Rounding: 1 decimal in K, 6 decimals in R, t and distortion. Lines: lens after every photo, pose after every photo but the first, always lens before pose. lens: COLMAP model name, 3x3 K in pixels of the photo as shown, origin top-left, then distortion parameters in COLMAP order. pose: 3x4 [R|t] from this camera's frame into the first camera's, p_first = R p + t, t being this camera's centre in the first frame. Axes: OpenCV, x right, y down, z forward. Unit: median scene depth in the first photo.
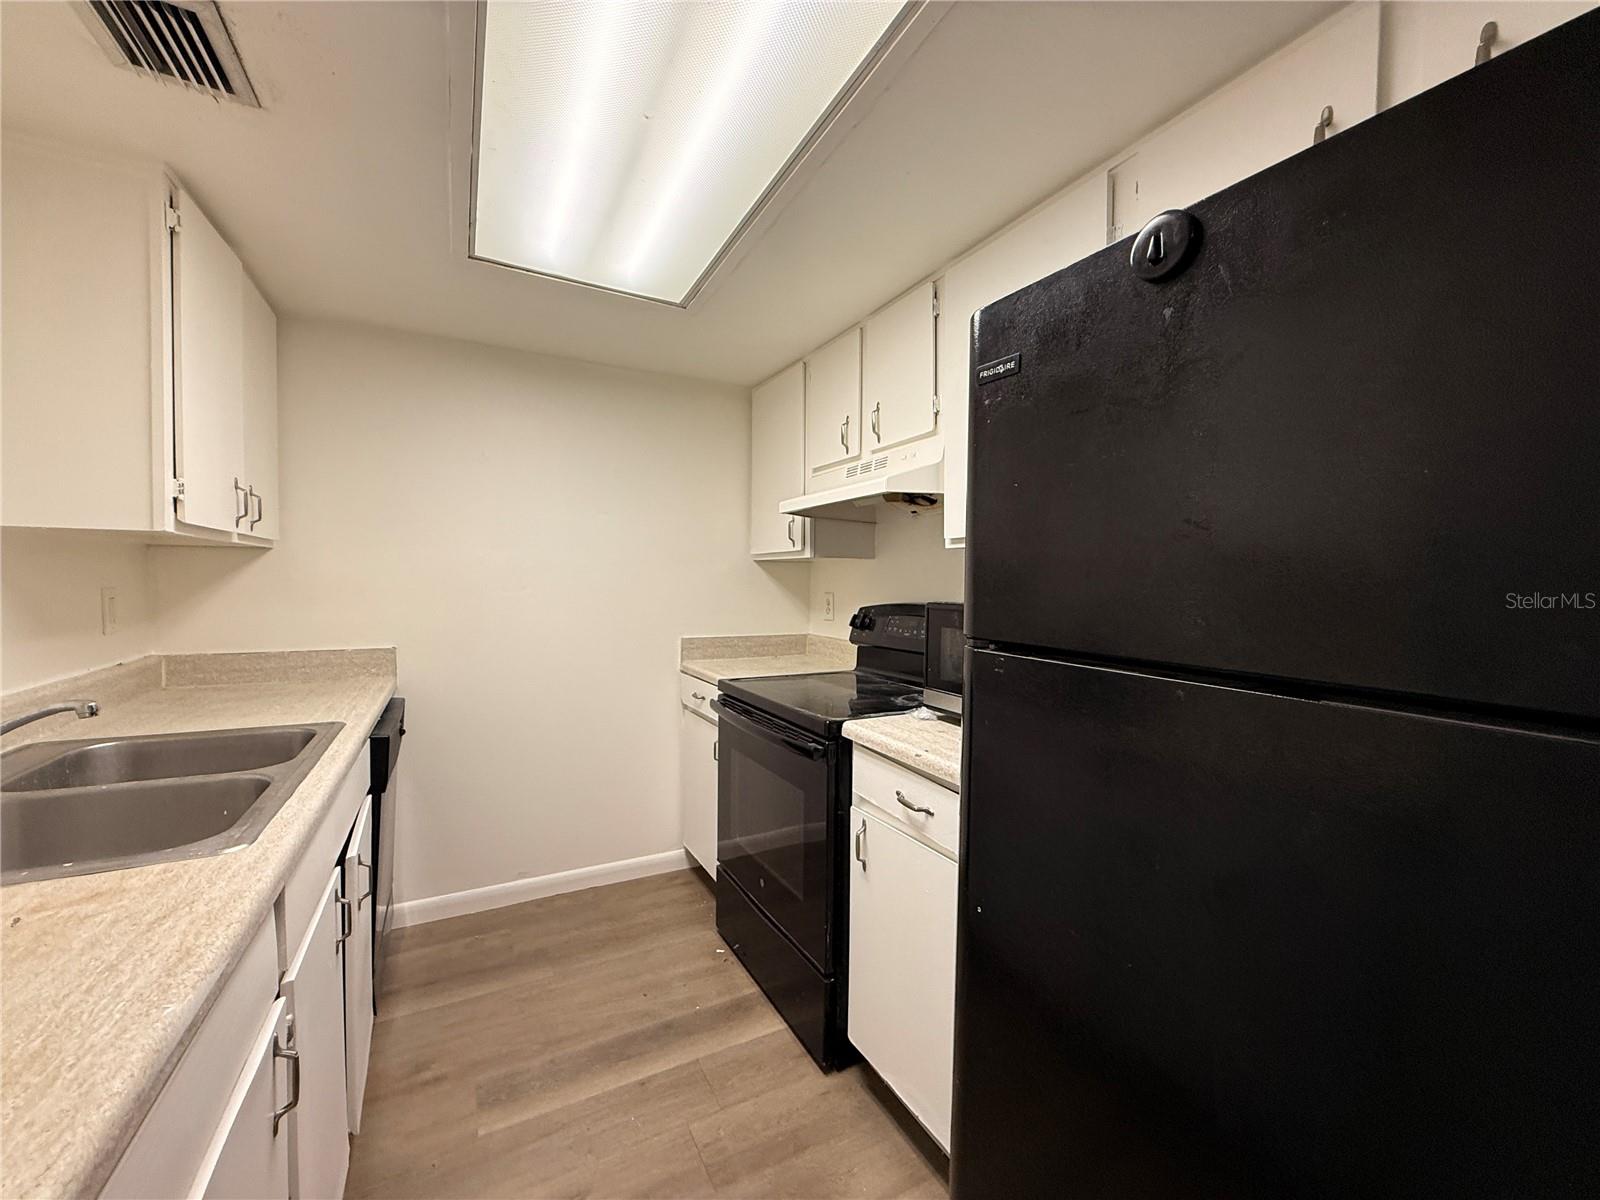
lens RADIAL K [[638.6, 0, 797.5], [0, 638.6, 594.1], [0, 0, 1]] dist [-0.000458, -0.000246]
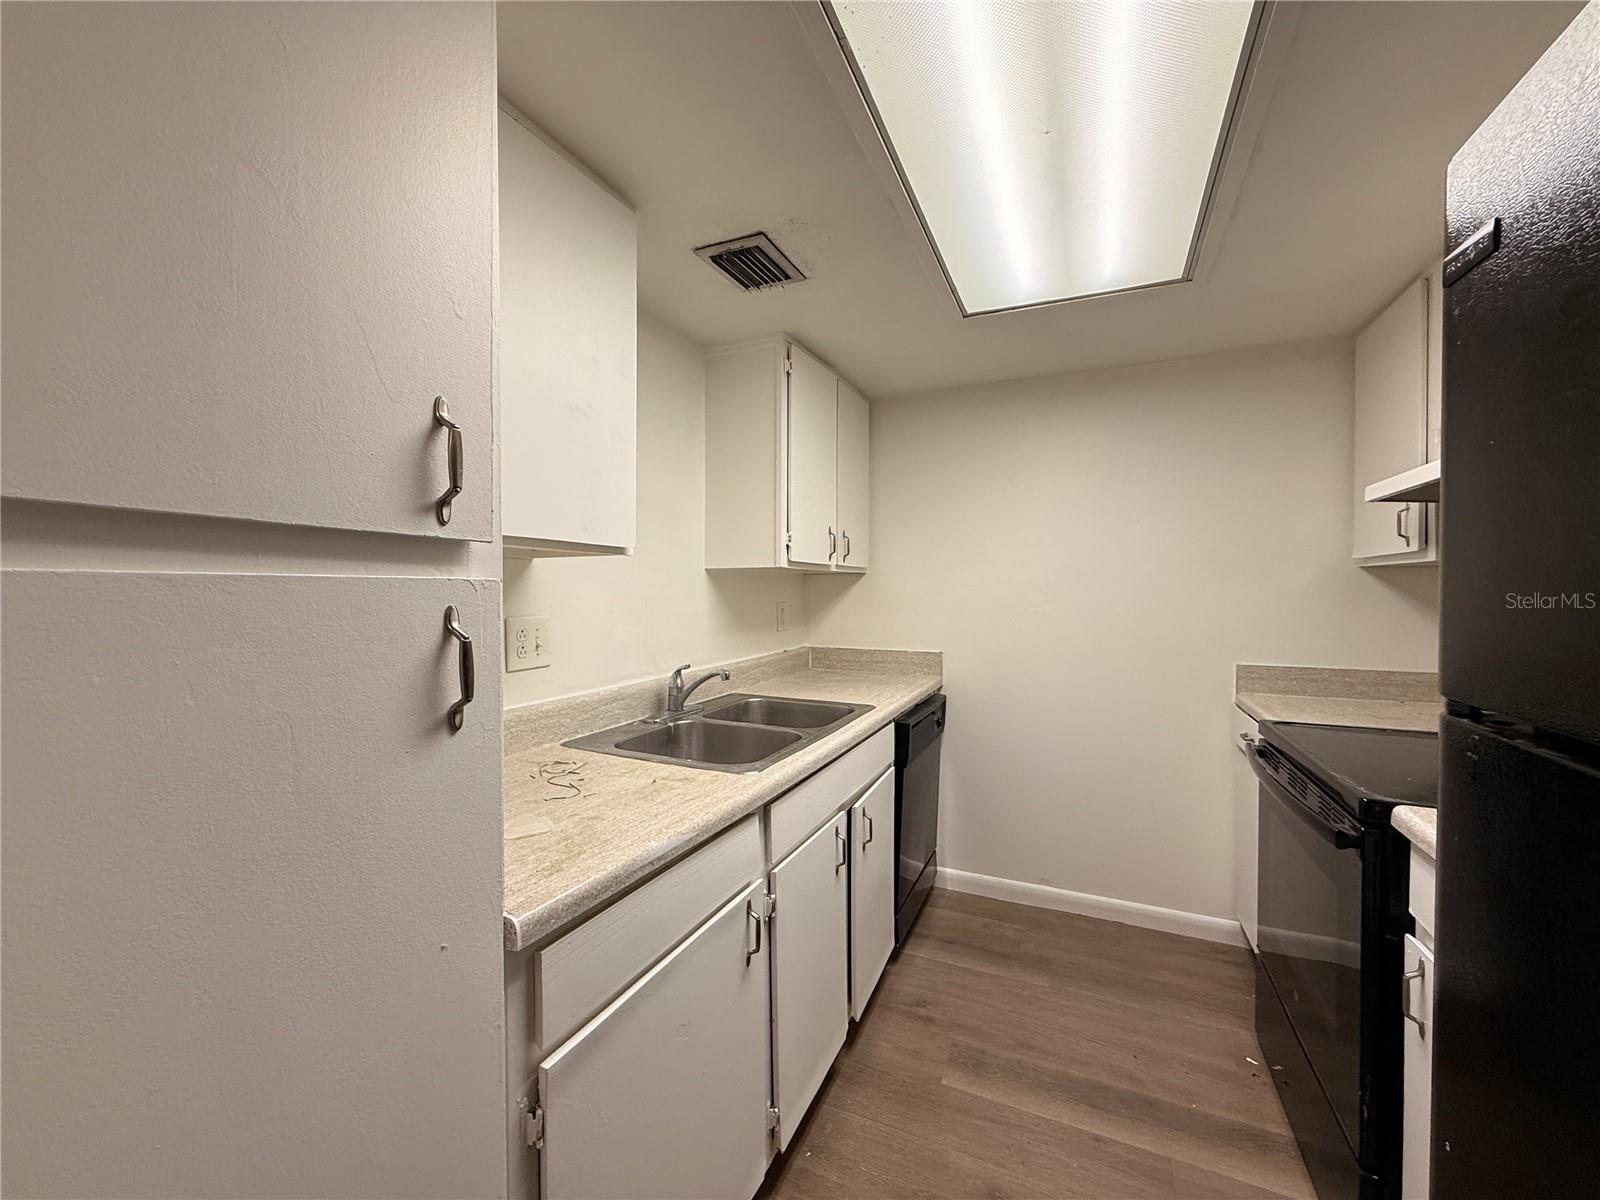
lens RADIAL K [[638.6, 0, 797.5], [0, 638.6, 594.1], [0, 0, 1]] dist [-0.000458, -0.000246]
pose [[0.602394, -0.005113, -0.798182, 0.205182], [-0.009486, 0.999863, -0.013564, -0.008642], [0.798142, 0.015742, 0.602263, 0.069109]]
